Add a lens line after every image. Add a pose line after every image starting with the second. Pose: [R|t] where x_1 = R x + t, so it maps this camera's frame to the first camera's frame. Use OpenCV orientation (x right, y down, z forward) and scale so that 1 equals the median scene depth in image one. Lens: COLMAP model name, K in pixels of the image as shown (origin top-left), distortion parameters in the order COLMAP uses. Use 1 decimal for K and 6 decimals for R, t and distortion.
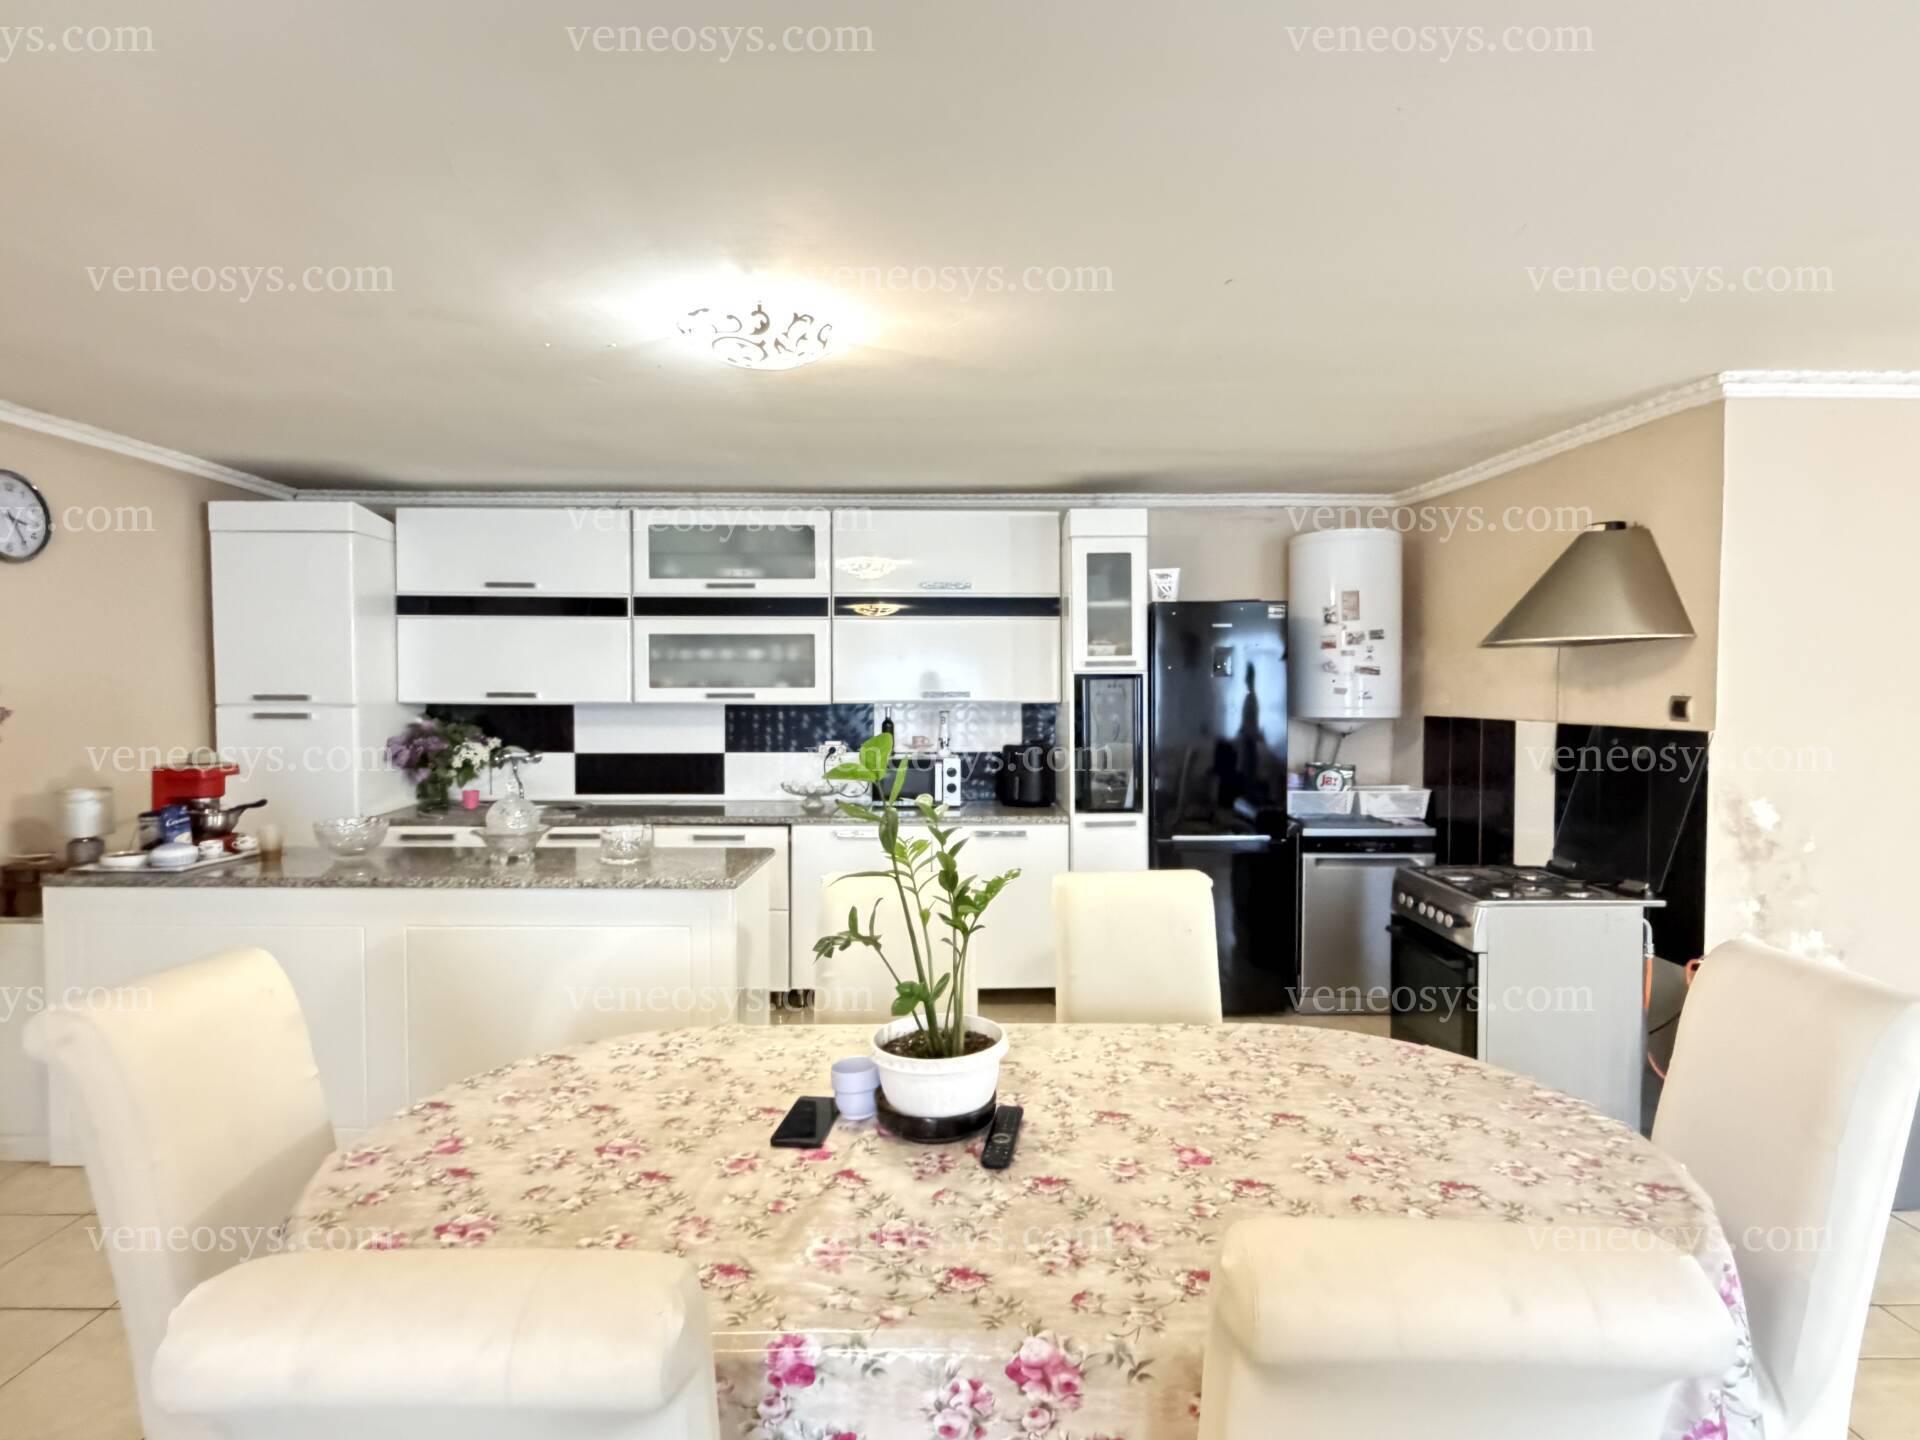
lens RADIAL K [[1007.4, 0, 962.3], [0, 1007.4, 712.8], [0, 0, 1]] dist [-0.003678, -0.002436]
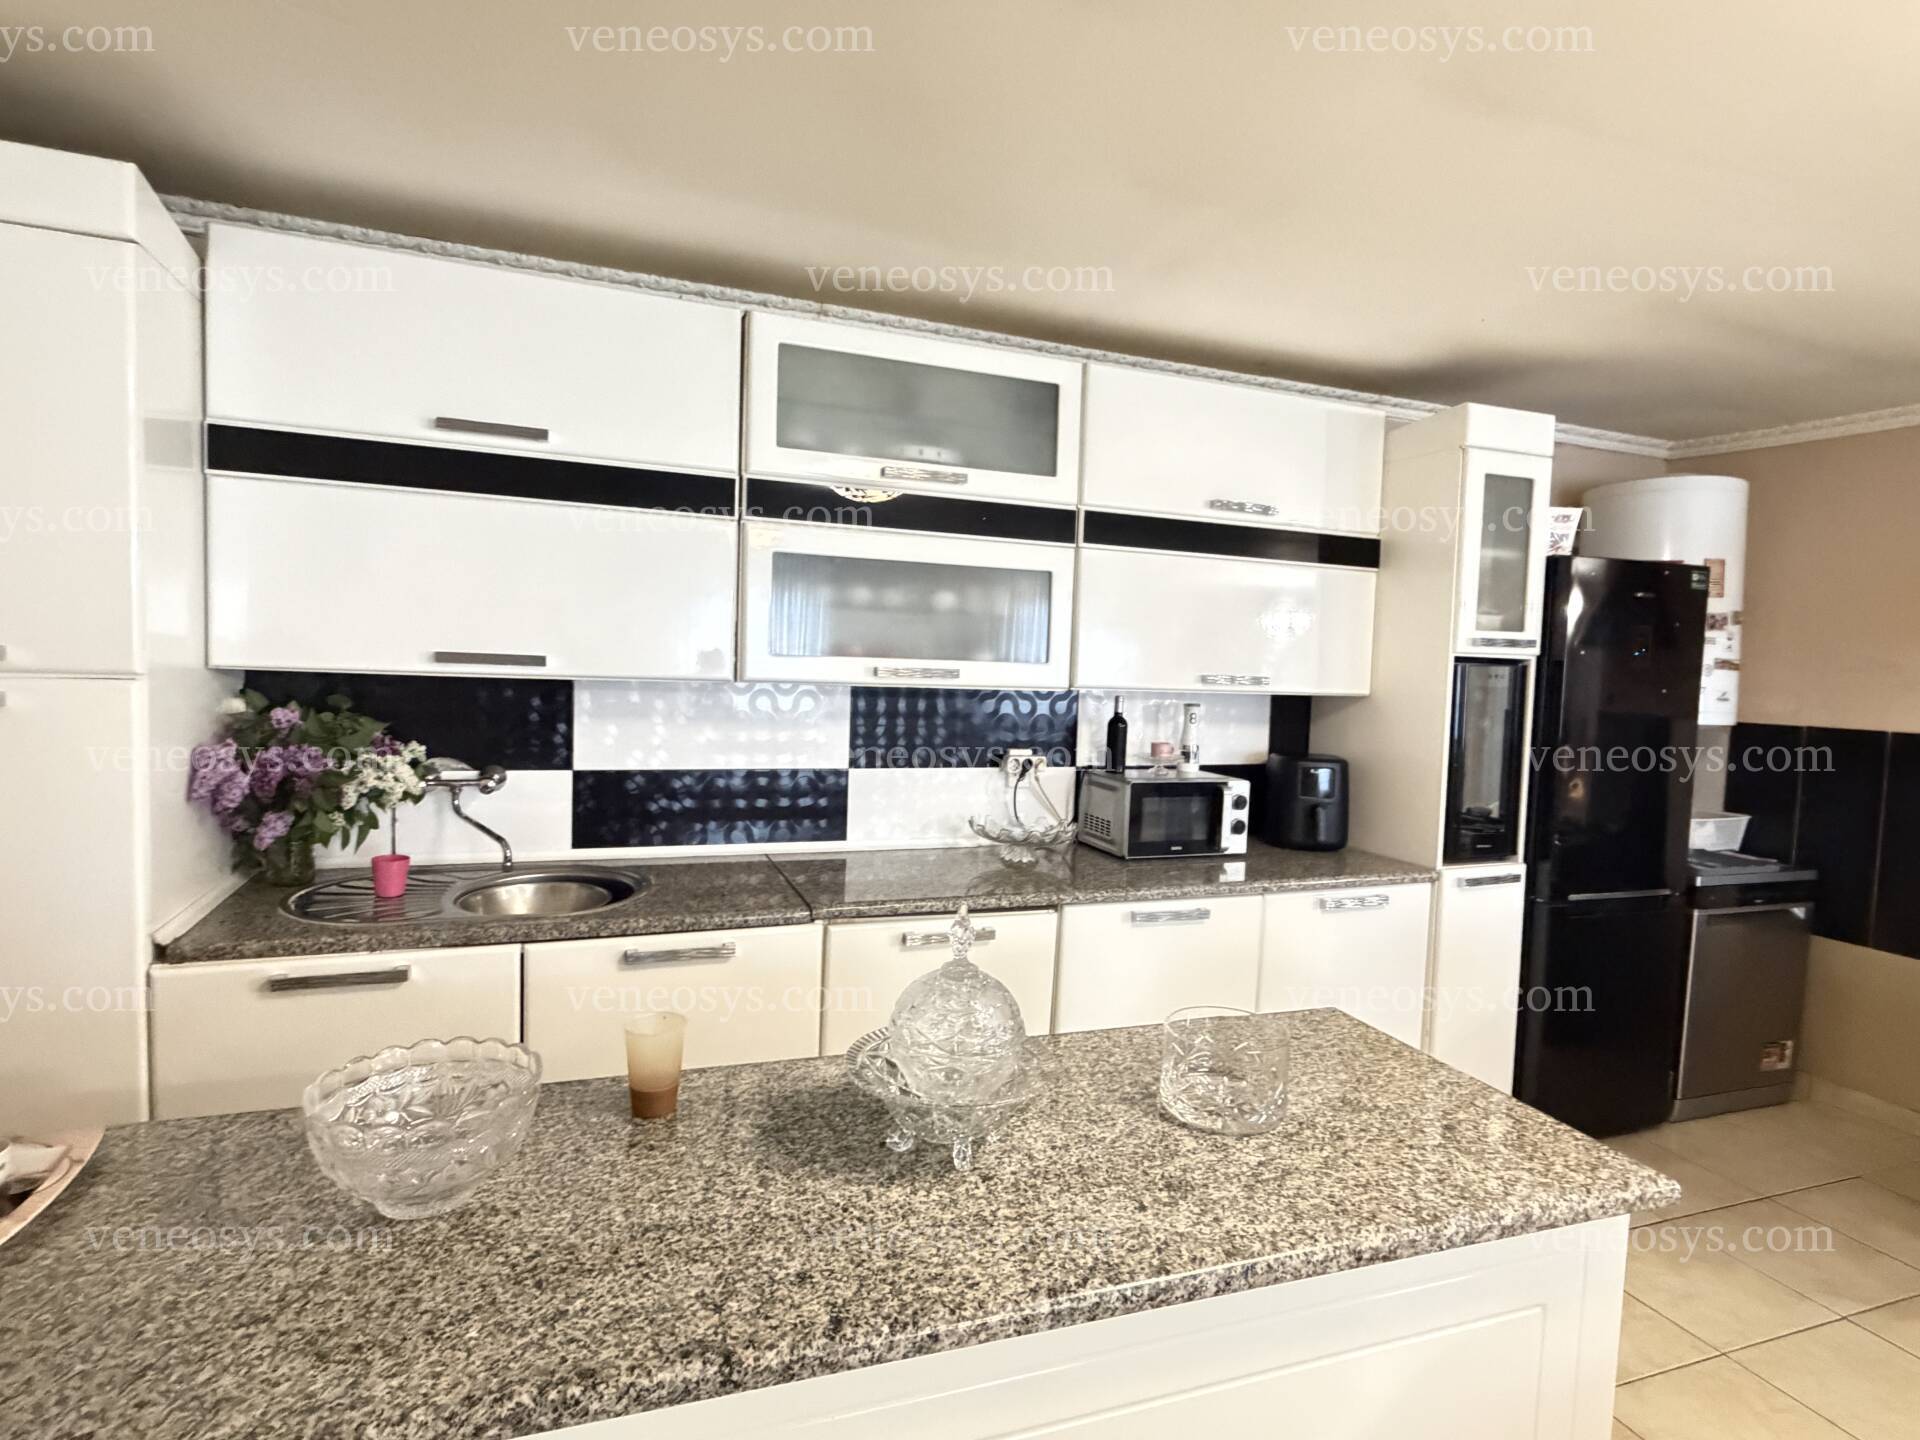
lens RADIAL K [[1007.4, 0, 956.7], [0, 1007.4, 724.0], [0, 0, 1]] dist [-0.003678, -0.002436]
pose [[0.942530, 0.011565, 0.333921, -0.394063], [-0.027599, 0.998680, 0.043312, -0.013429], [-0.332979, -0.050039, 0.941606, 0.462551]]
